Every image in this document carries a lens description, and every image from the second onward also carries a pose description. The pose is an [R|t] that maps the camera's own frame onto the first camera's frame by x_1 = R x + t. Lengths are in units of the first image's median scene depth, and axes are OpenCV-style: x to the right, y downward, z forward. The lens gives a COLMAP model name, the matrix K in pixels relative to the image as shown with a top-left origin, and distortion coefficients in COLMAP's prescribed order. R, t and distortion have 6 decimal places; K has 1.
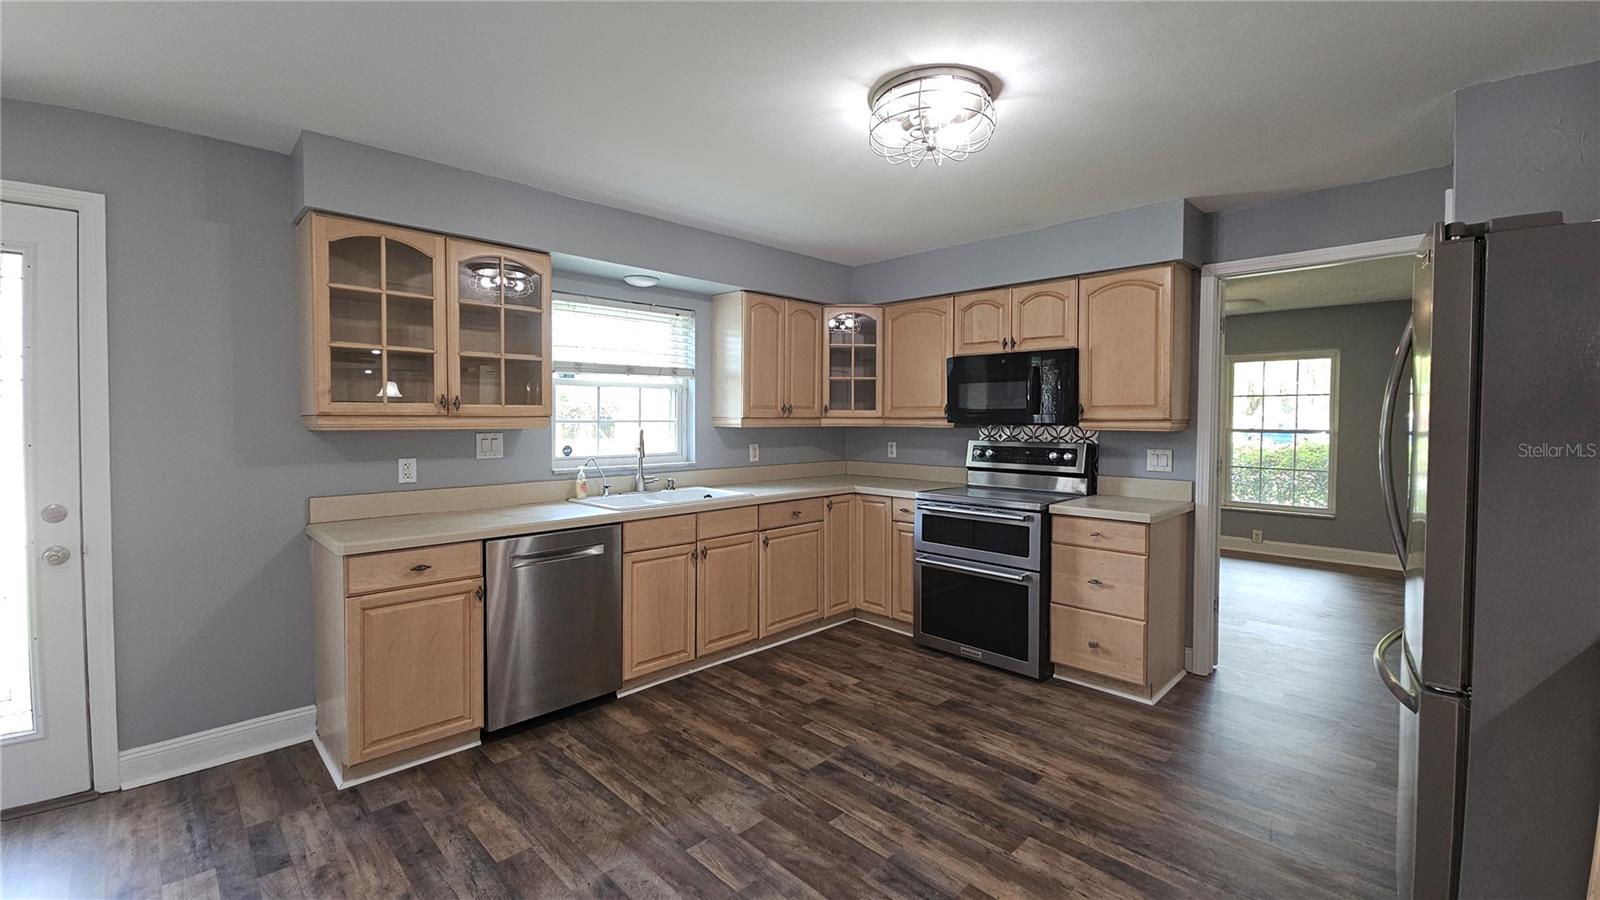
lens RADIAL K [[654.3, 0, 813.5], [0, 654.3, 433.1], [0, 0, 1]] dist [0.004820, -0.004409]
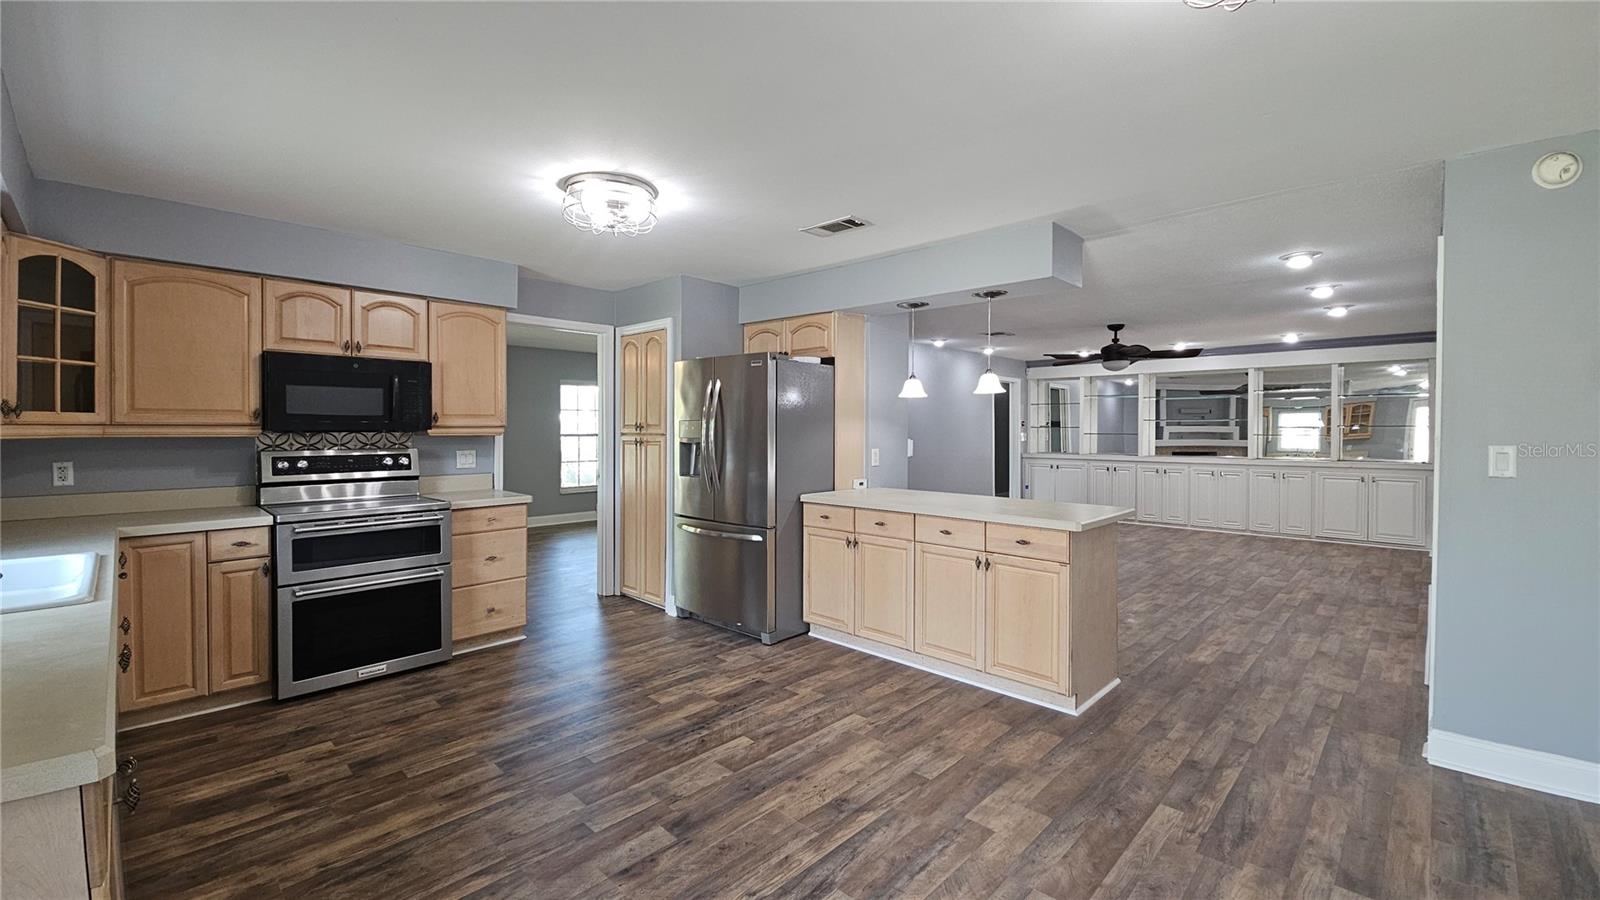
lens RADIAL K [[654.3, 0, 804.6], [0, 654.3, 434.8], [0, 0, 1]] dist [0.004820, -0.004409]
pose [[-0.016390, -0.015308, 0.999748, -0.807545], [0.021926, 0.999637, 0.015665, -0.010834], [-0.999625, 0.022177, -0.016048, 0.427683]]
